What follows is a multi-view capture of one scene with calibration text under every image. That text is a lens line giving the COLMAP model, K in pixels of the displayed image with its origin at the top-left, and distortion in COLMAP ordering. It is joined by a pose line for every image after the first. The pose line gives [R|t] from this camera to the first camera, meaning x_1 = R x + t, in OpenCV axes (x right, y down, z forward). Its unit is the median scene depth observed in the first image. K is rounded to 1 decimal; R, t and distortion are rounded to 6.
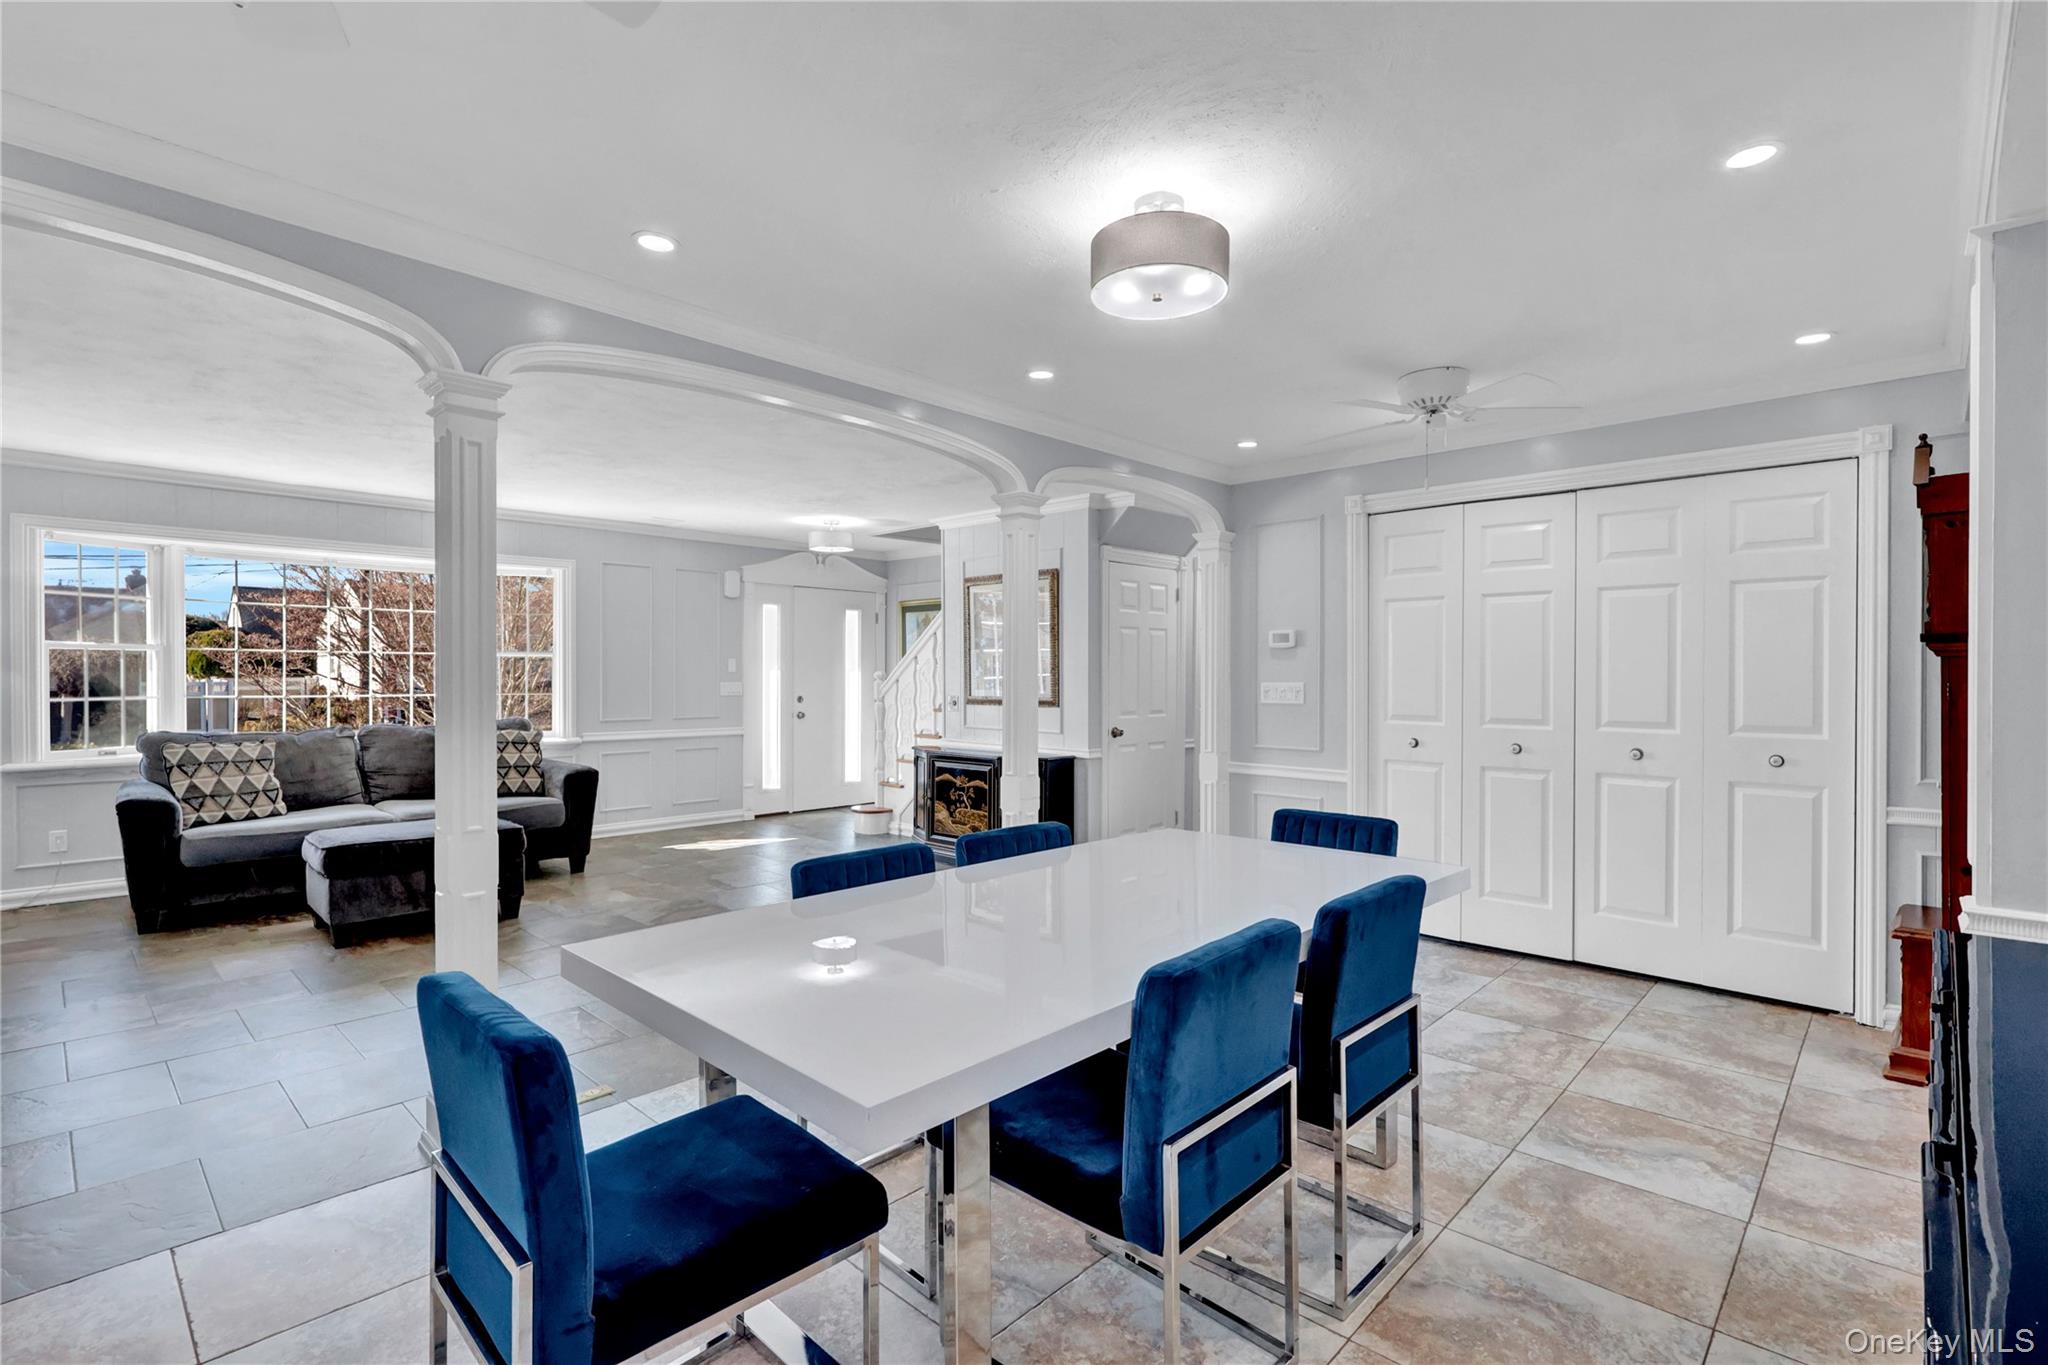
lens RADIAL K [[957.2, 0, 1020.5], [0, 957.2, 678.4], [0, 0, 1]] dist [0.000863, 0.000157]
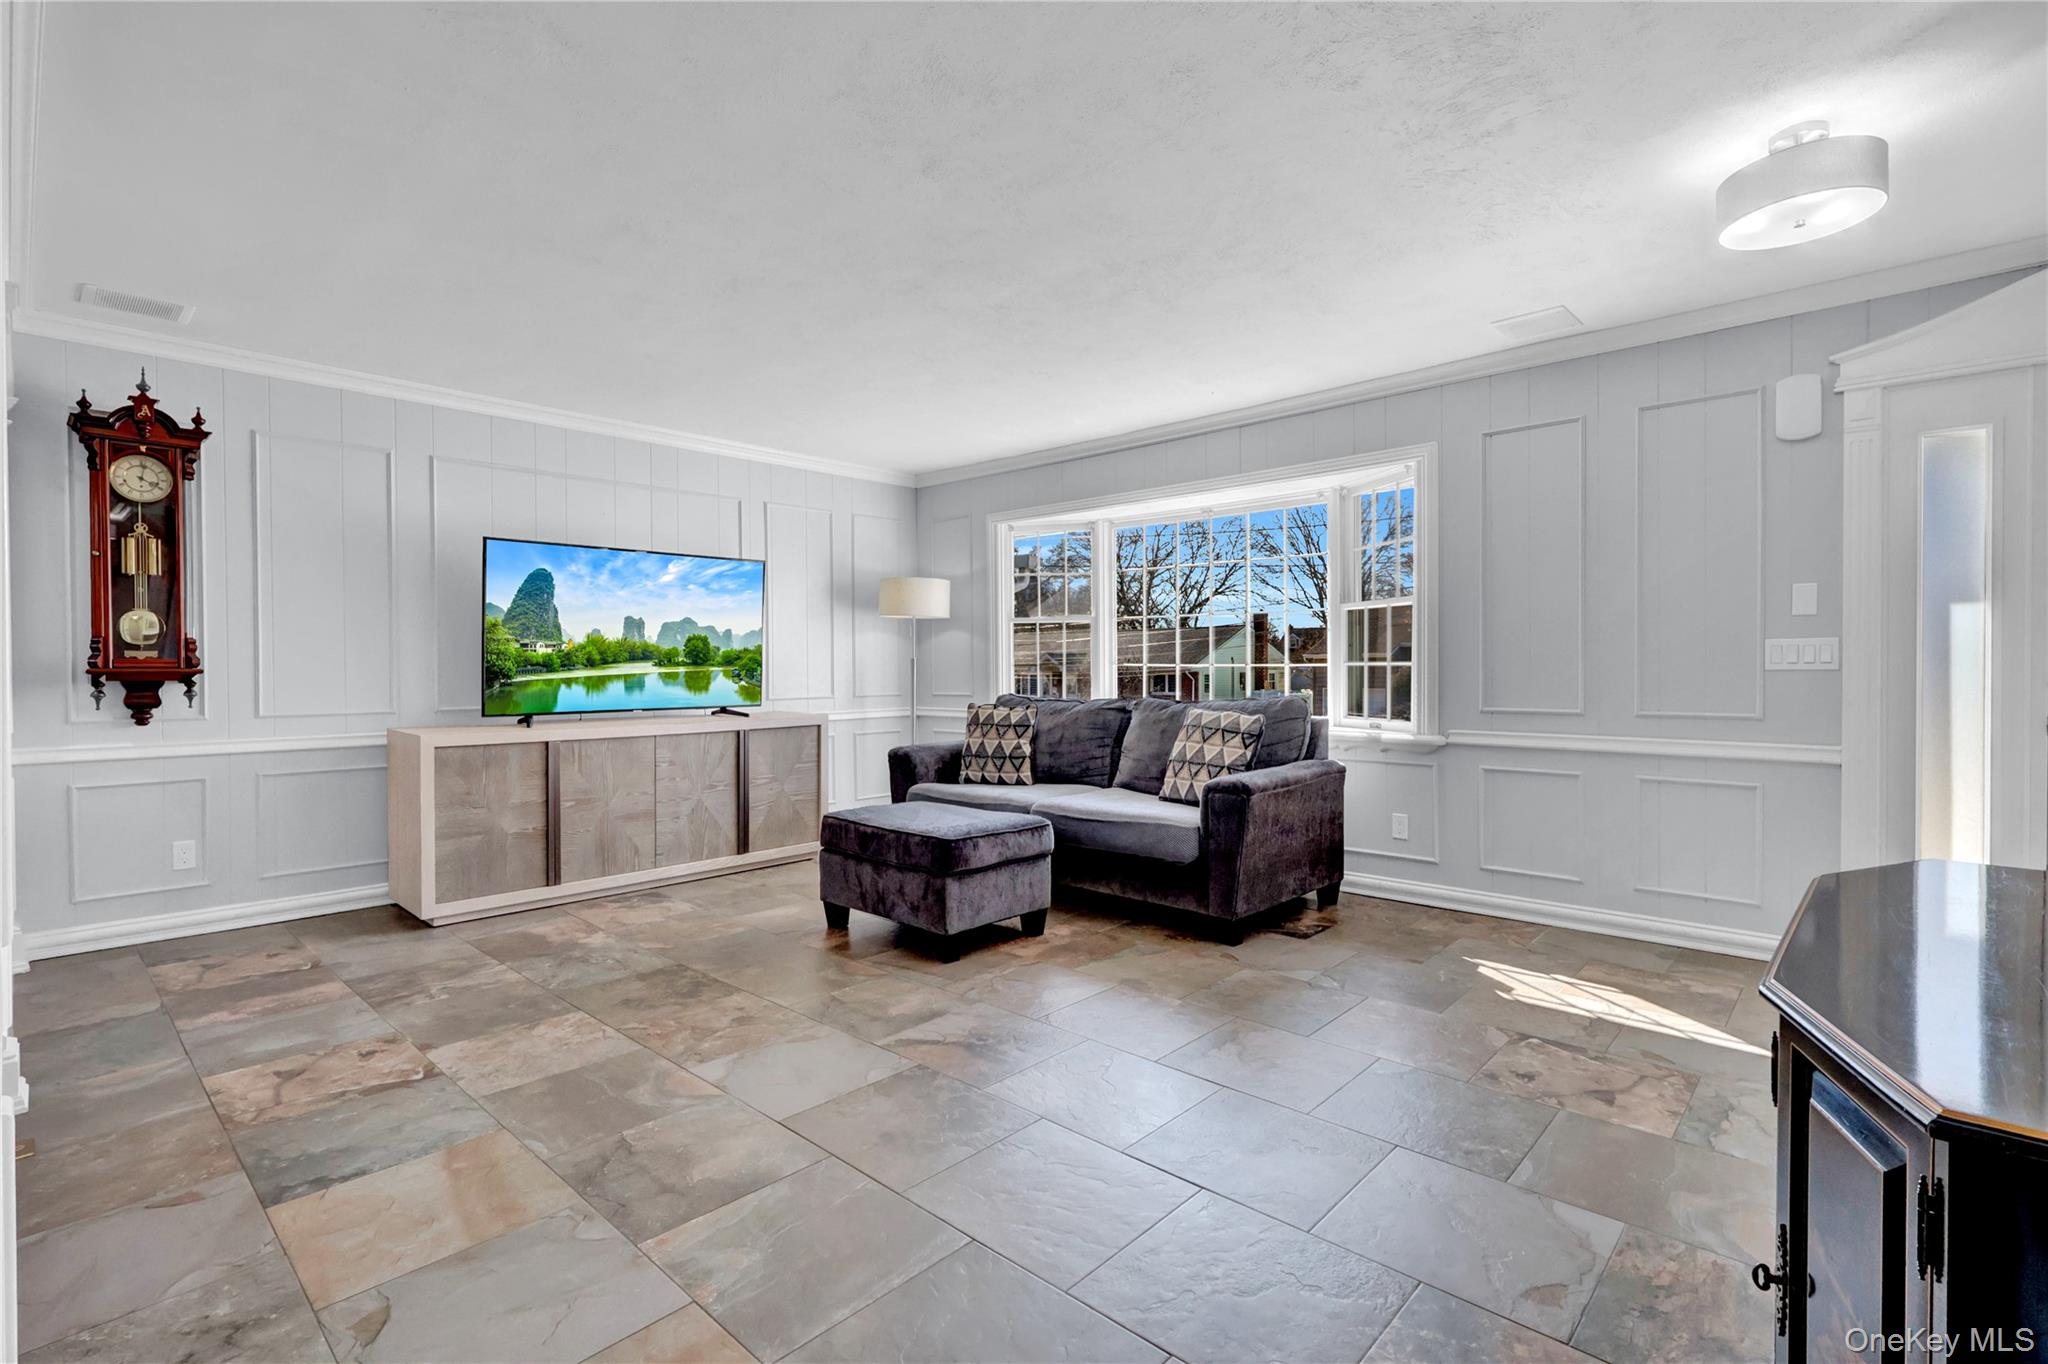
lens RADIAL K [[957.2, 0, 1014.5], [0, 957.2, 678.8], [0, 0, 1]] dist [0.000863, 0.000157]
pose [[0.016488, 0.006305, -0.999844, 0.175853], [-0.003375, 0.999975, 0.006250, 0.030817], [0.999858, 0.003271, 0.016509, 0.957540]]
